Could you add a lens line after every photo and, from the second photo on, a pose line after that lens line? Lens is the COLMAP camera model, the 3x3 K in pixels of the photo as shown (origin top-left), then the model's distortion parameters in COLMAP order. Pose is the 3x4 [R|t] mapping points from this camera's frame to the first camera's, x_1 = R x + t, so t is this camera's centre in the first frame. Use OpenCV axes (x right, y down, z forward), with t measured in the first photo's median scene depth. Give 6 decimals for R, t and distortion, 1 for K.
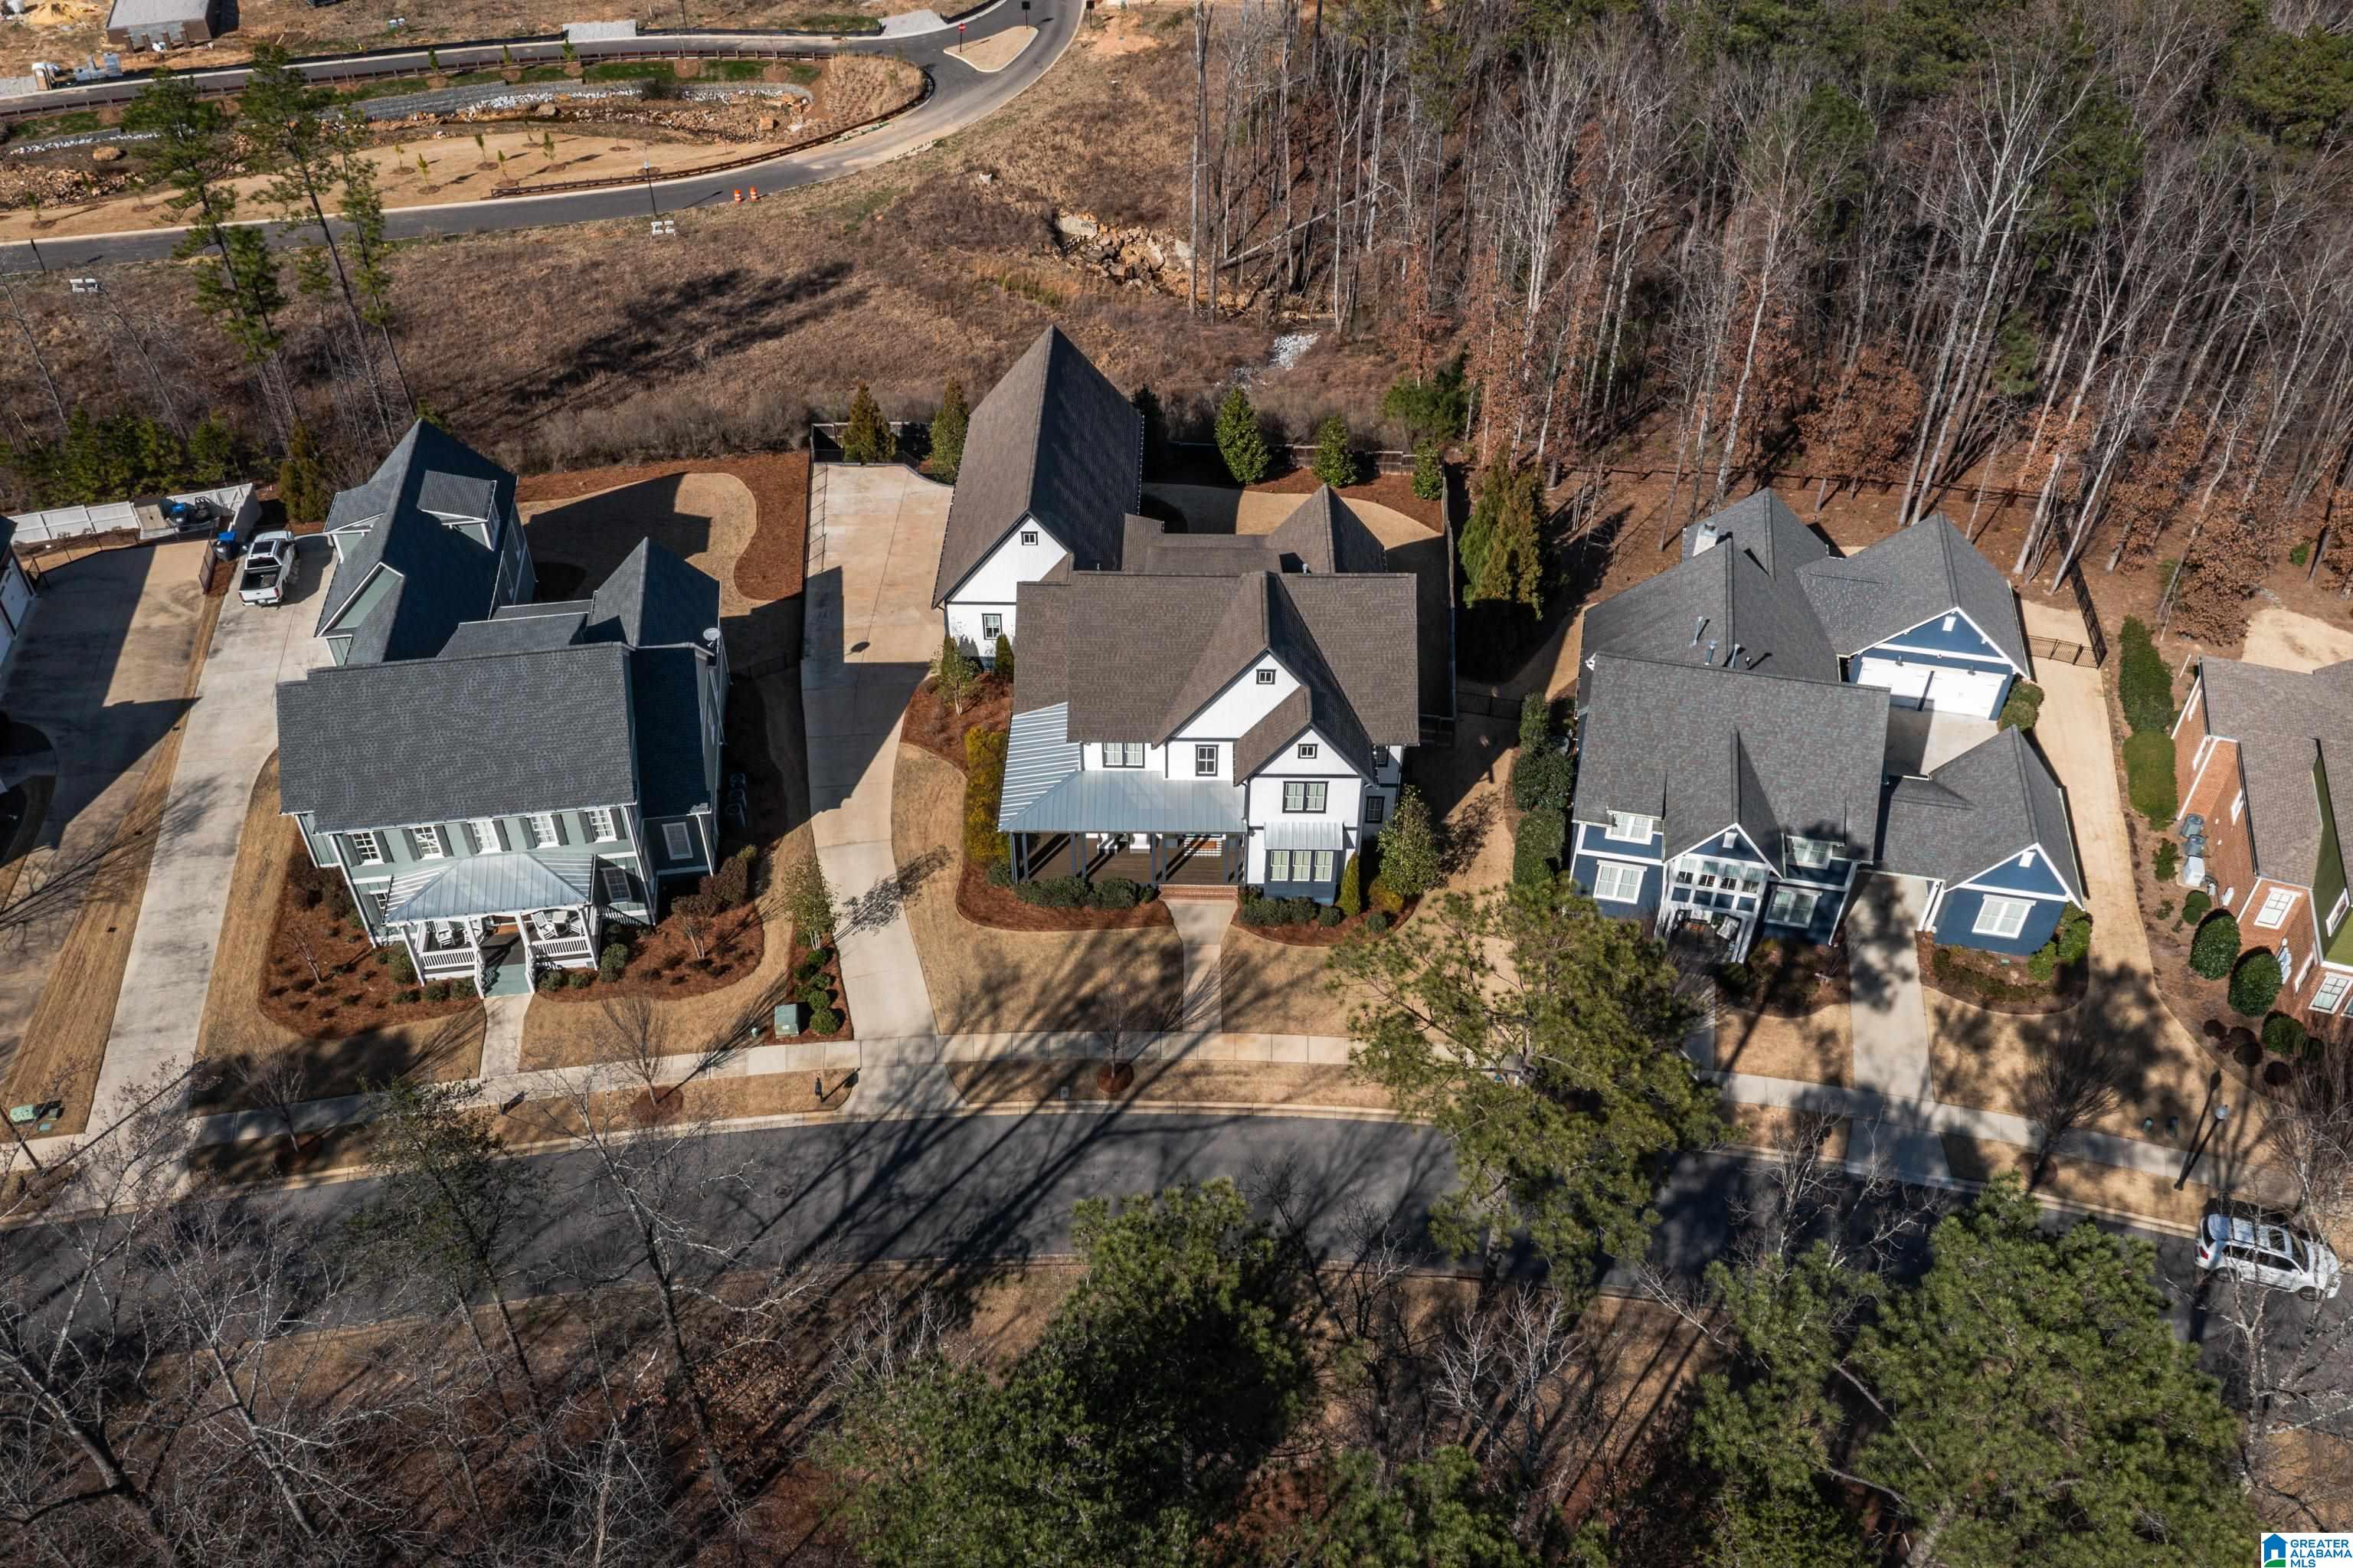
lens RADIAL K [[1830.6, 0, 1189.6], [0, 1830.6, 786.0], [0, 0, 1]] dist [-0.018020, 0.005836]
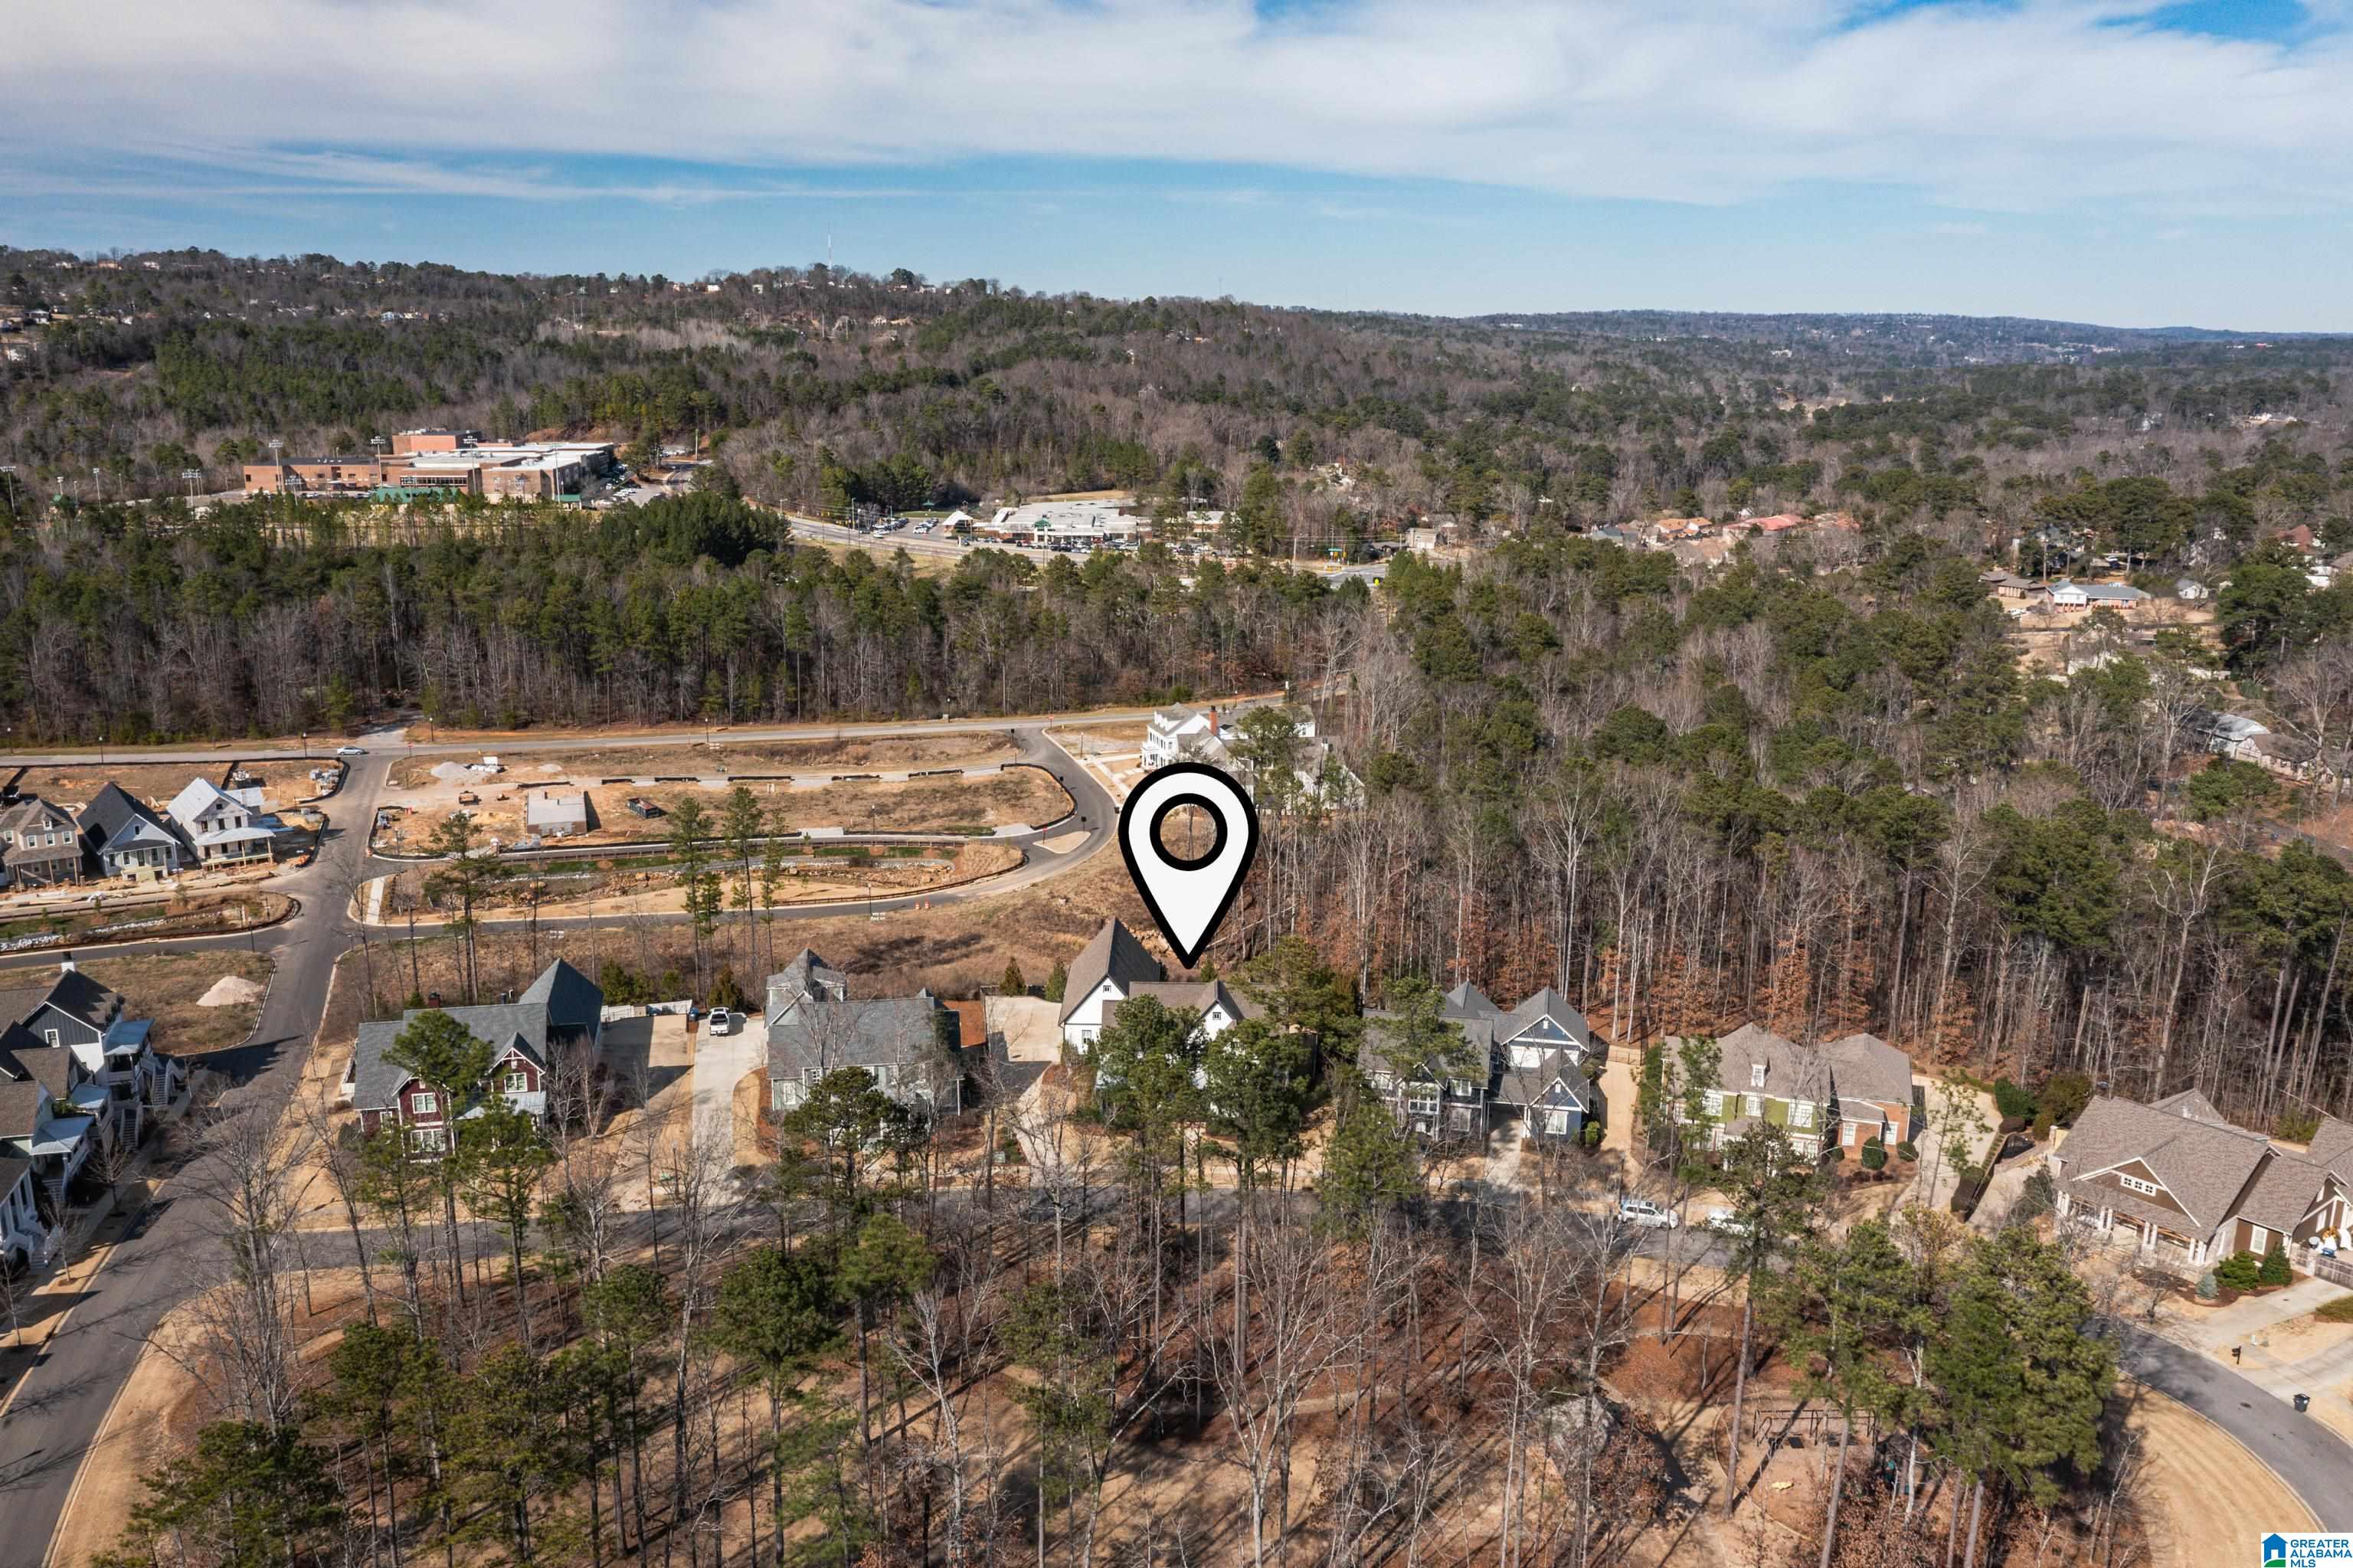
lens RADIAL K [[1830.6, 0, 1177.2], [0, 1830.6, 784.3], [0, 0, 1]] dist [-0.018020, 0.005836]
pose [[0.999980, 0.004908, -0.004091, 0.000502], [-0.006244, 0.886363, -0.462949, 0.356545], [0.001354, 0.462965, 0.886376, -0.551335]]
